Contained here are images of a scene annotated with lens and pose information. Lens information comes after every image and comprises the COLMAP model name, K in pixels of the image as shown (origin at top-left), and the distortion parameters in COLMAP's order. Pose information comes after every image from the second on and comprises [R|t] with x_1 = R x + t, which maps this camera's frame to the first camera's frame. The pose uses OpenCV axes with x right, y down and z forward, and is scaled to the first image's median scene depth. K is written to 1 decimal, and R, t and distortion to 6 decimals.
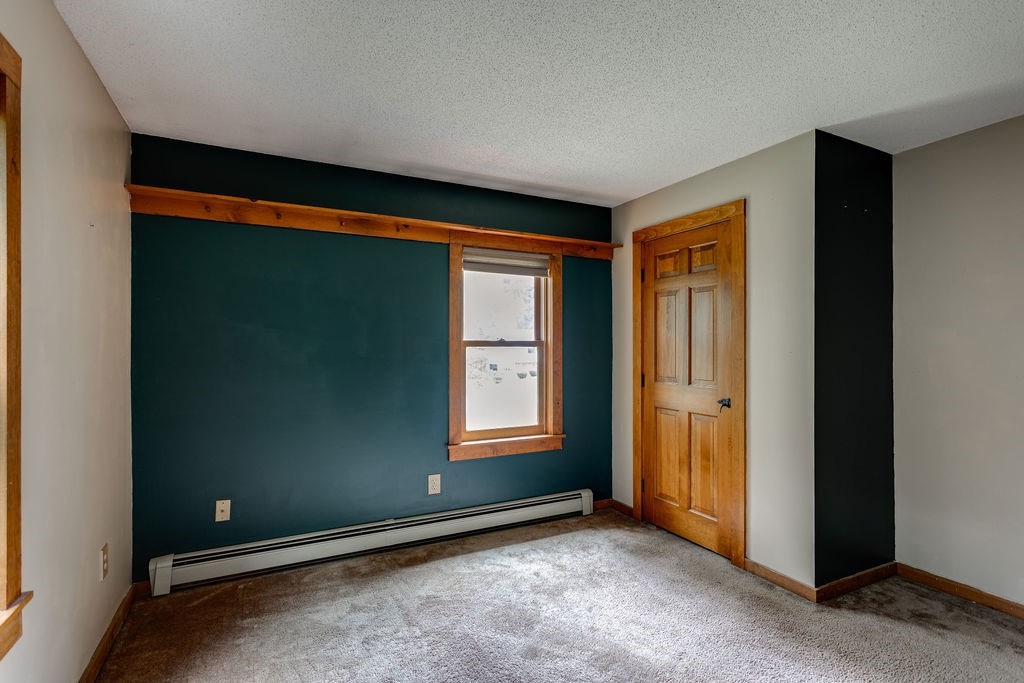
lens RADIAL K [[504.1, 0, 548.6], [0, 504.1, 343.8], [0, 0, 1]] dist [0.002750, 0.001942]
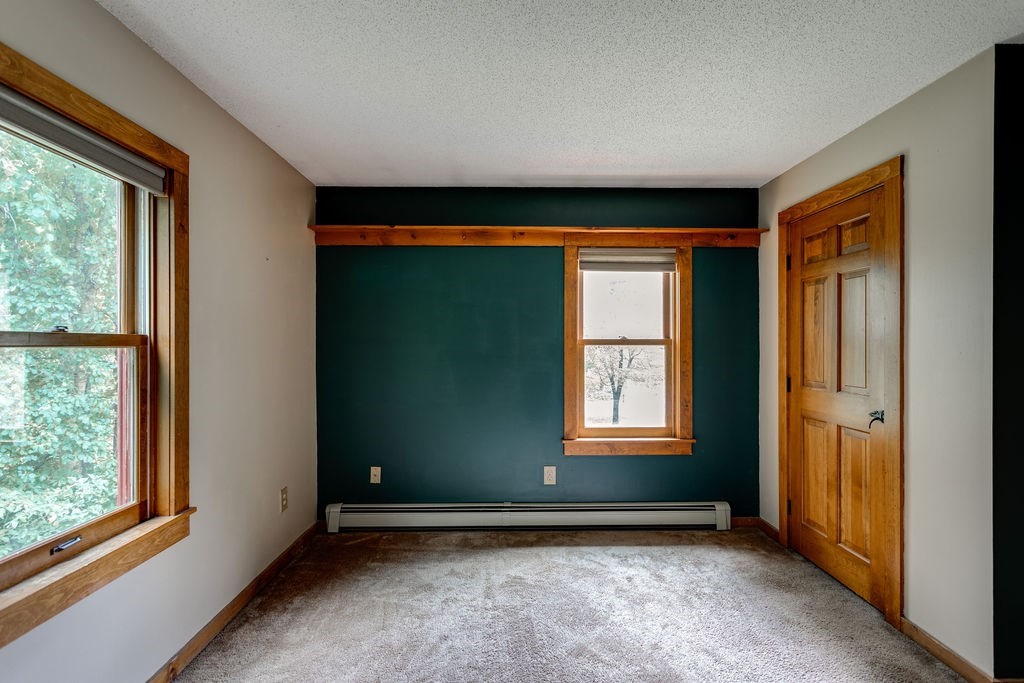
lens RADIAL K [[504.1, 0, 535.4], [0, 504.1, 343.6], [0, 0, 1]] dist [0.002750, 0.001942]
pose [[0.892360, -0.000438, -0.451325, 0.233082], [0.002078, 0.999993, 0.003138, -0.000861], [0.451320, -0.003738, 0.892354, 0.047340]]
